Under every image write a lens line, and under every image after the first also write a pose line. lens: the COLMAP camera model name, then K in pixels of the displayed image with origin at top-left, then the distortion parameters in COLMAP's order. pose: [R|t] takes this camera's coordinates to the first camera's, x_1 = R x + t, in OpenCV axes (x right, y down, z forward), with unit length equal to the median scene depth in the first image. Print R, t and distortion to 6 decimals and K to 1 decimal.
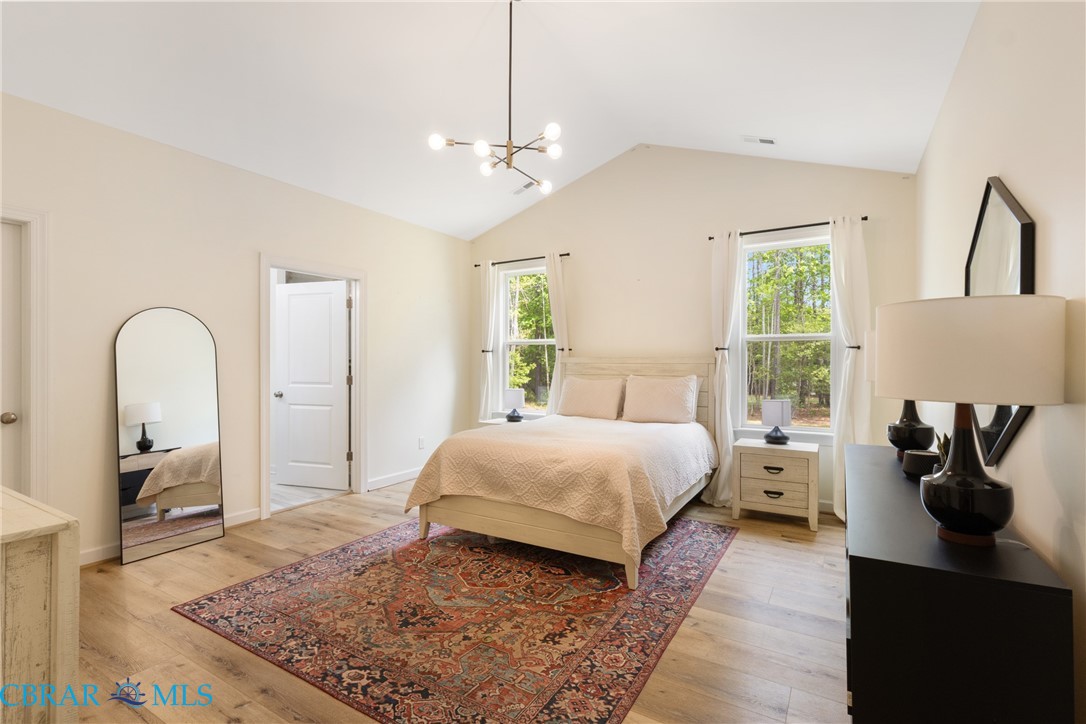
lens RADIAL K [[503.0, 0, 541.5], [0, 503.0, 362.2], [0, 0, 1]] dist [0.001501, 0.002171]
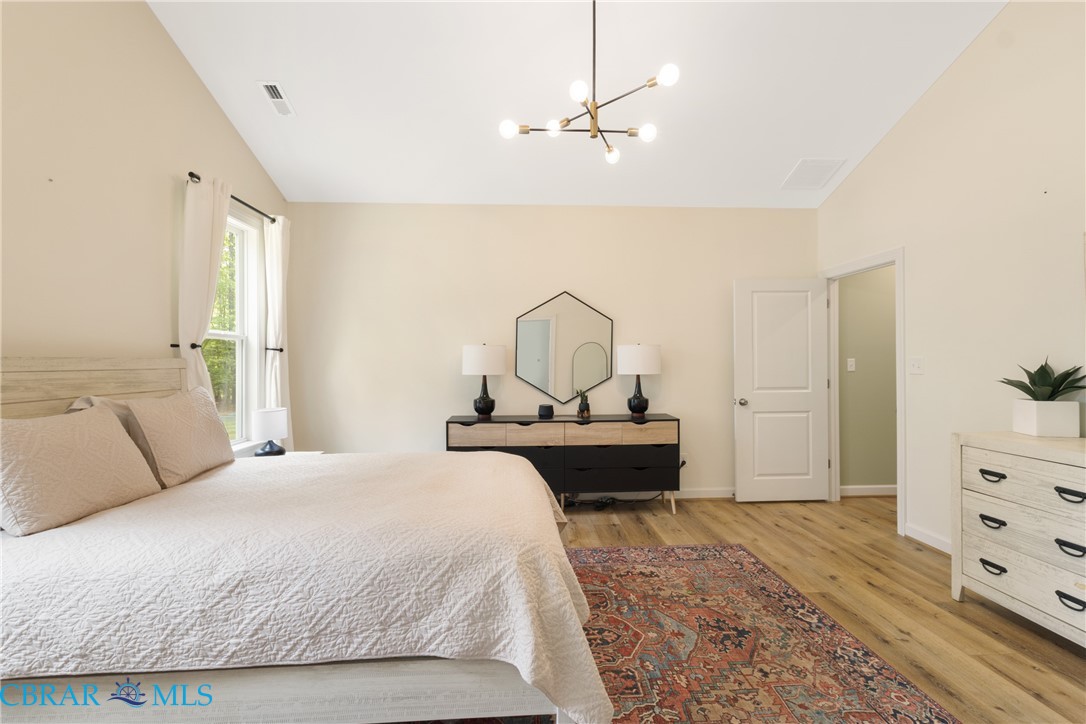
lens RADIAL K [[503.0, 0, 542.4], [0, 503.0, 360.9], [0, 0, 1]] dist [0.001501, 0.002171]
pose [[-0.562863, -0.000889, 0.826550, -0.893607], [0.002428, 0.999993, 0.002728, -0.015254], [-0.826547, 0.003542, -0.562857, 1.940851]]
